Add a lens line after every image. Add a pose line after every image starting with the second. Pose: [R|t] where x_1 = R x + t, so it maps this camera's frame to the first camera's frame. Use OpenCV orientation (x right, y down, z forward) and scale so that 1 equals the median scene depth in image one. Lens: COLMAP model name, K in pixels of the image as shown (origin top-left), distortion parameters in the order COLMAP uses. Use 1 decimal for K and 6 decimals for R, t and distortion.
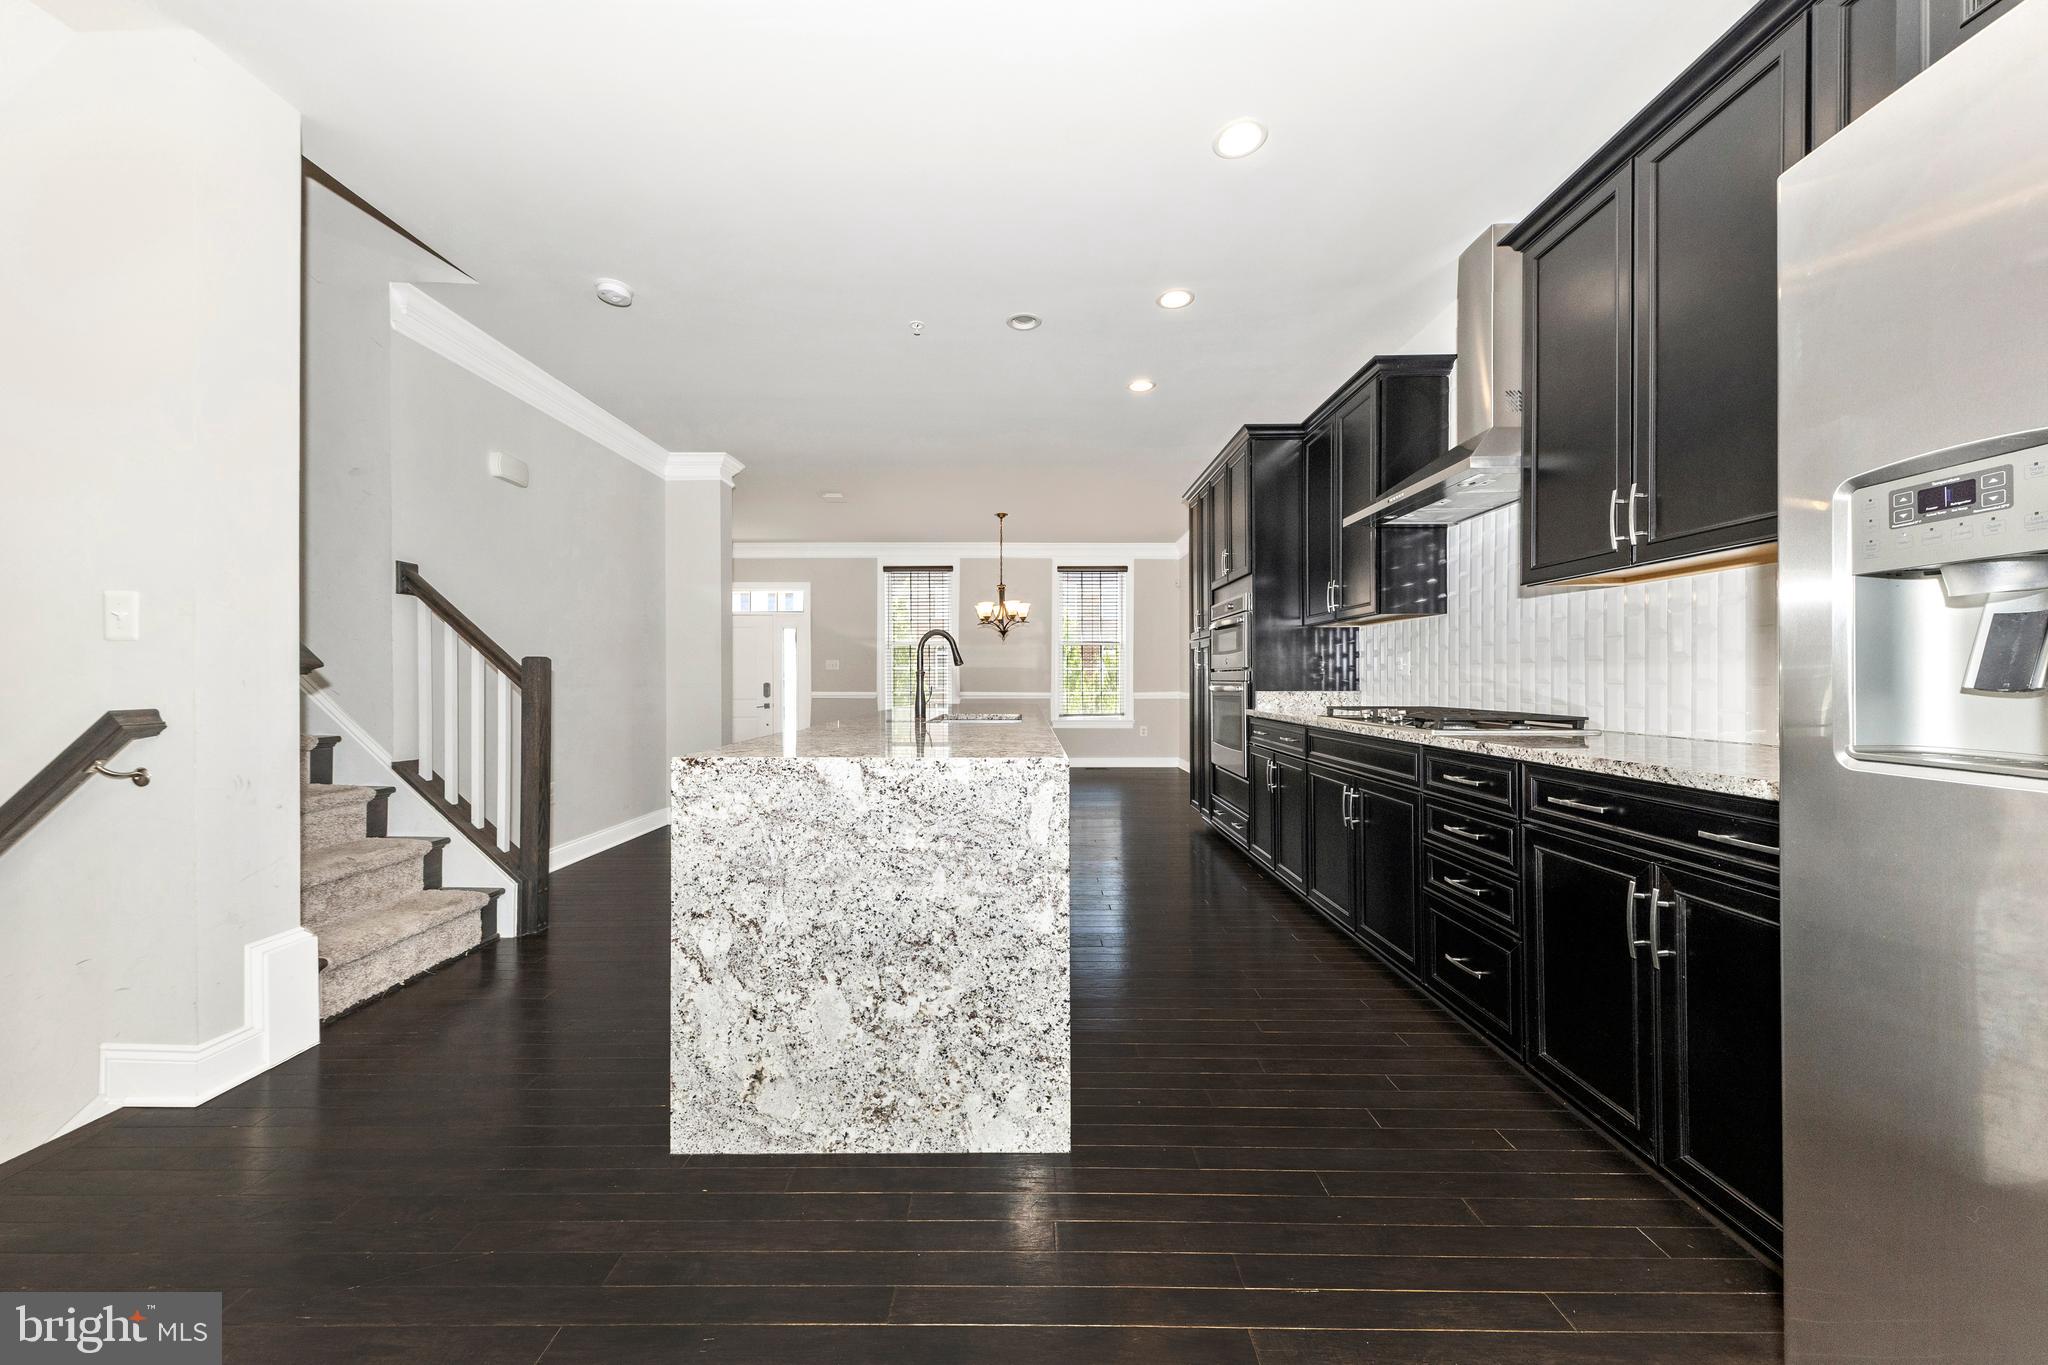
lens RADIAL K [[715.1, 0, 1023.7], [0, 715.1, 679.4], [0, 0, 1]] dist [0.010905, -0.001595]
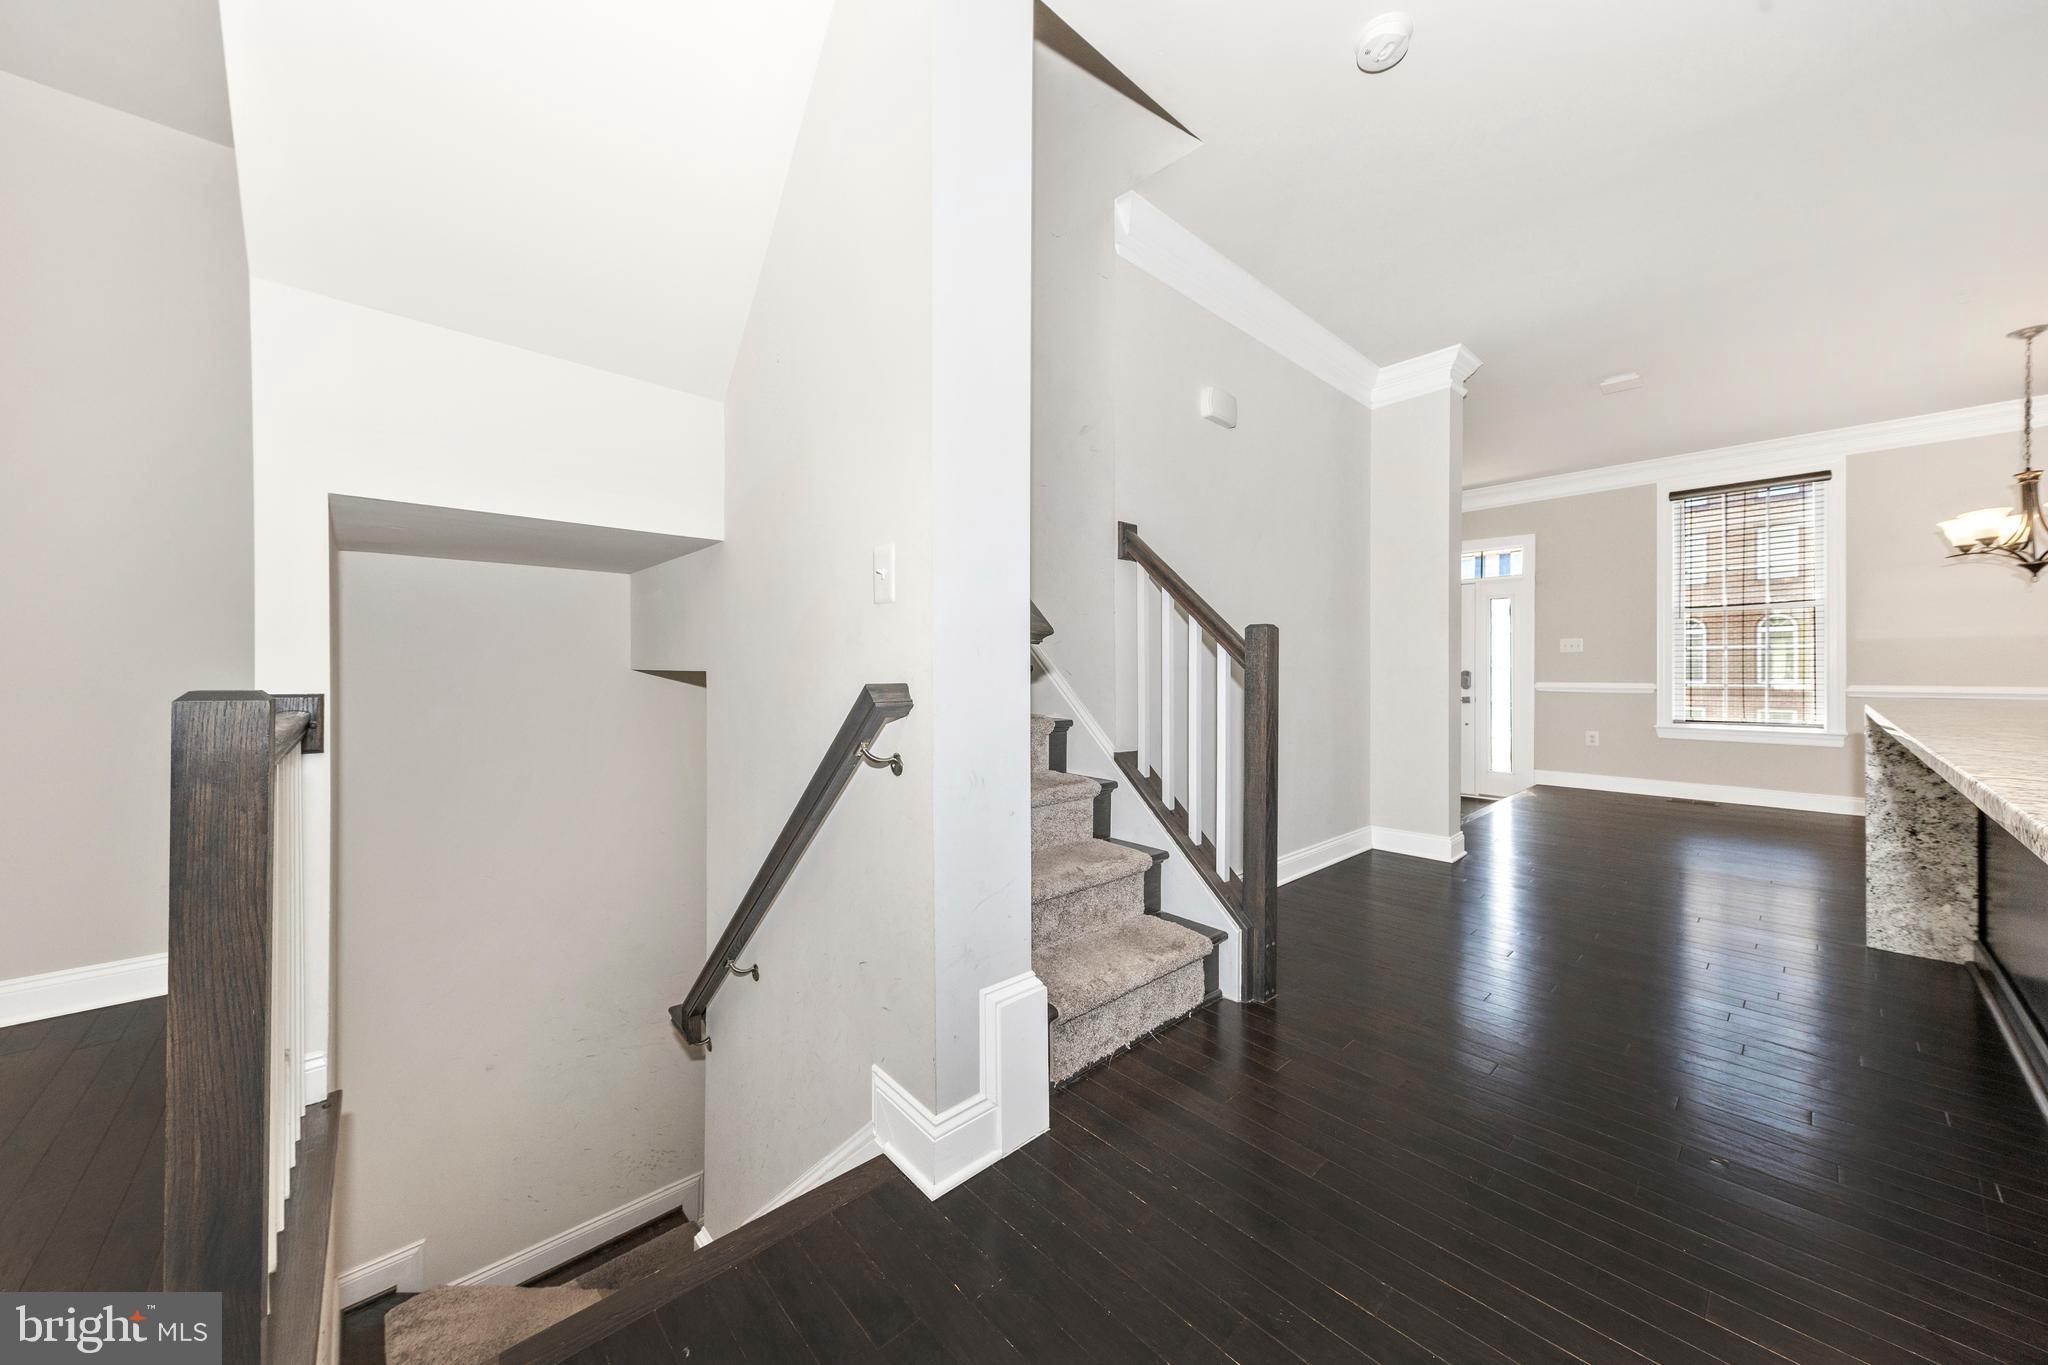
lens RADIAL K [[715.1, 0, 1027.4], [0, 715.1, 669.7], [0, 0, 1]] dist [0.010905, -0.001595]
pose [[0.676697, -0.000751, -0.736261, -0.463724], [-0.000961, 0.999998, -0.001903, 0.024039], [0.736261, 0.001995, 0.676695, 0.502923]]
